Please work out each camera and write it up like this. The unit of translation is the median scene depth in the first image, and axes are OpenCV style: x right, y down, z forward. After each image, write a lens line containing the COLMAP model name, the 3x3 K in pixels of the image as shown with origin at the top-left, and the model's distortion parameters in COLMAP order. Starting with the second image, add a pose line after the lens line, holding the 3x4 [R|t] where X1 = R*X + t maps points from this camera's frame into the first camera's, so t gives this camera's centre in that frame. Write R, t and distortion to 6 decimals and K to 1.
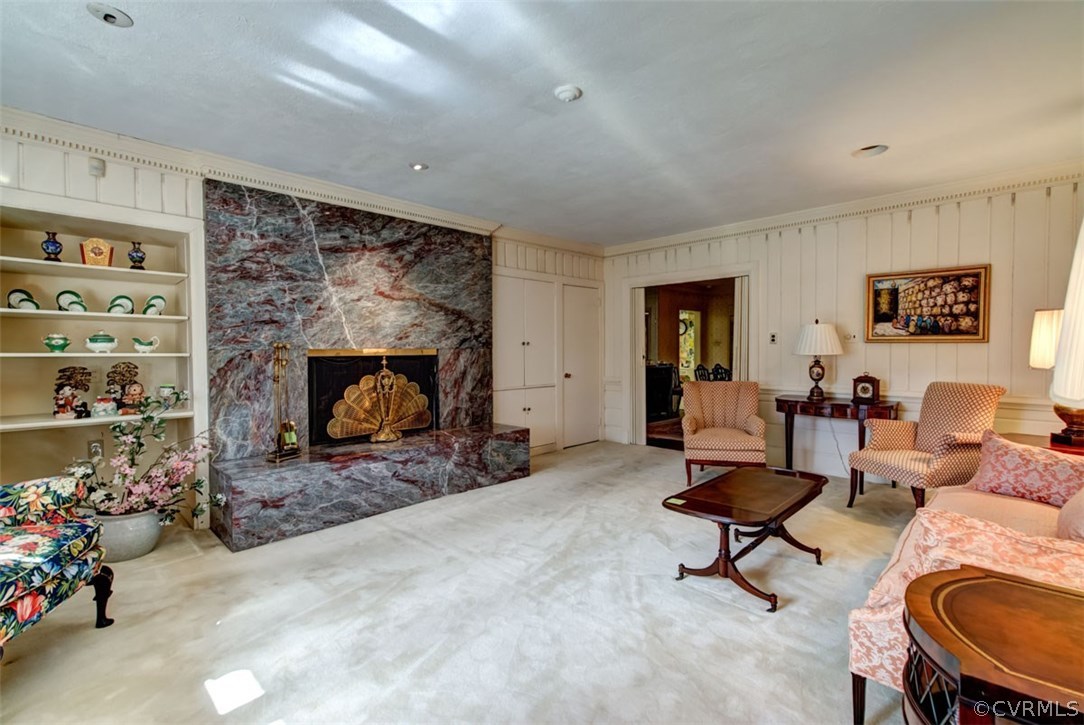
lens RADIAL K [[493.8, 0, 539.4], [0, 493.8, 355.9], [0, 0, 1]] dist [-0.011709, 0.018620]
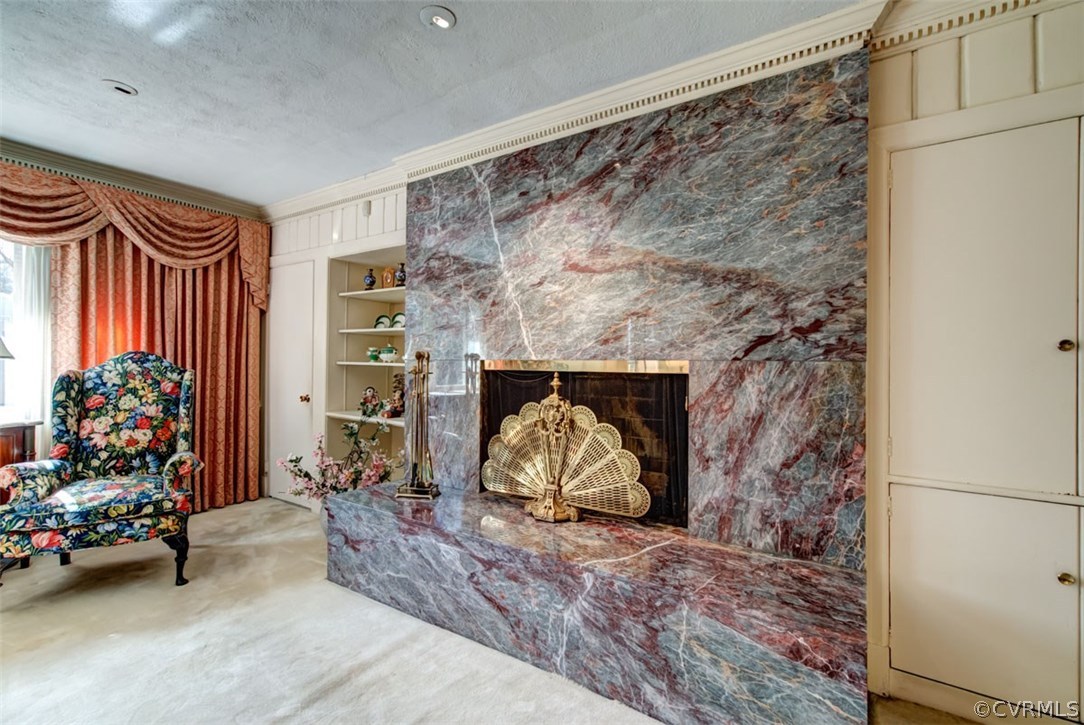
lens RADIAL K [[493.8, 0, 539.4], [0, 493.8, 355.9], [0, 0, 1]] dist [-0.011709, 0.018620]
pose [[0.183388, -0.006056, -0.983022, 0.255174], [-0.019362, 0.999765, -0.009771, -0.012705], [0.982850, 0.020825, 0.183228, 0.855366]]
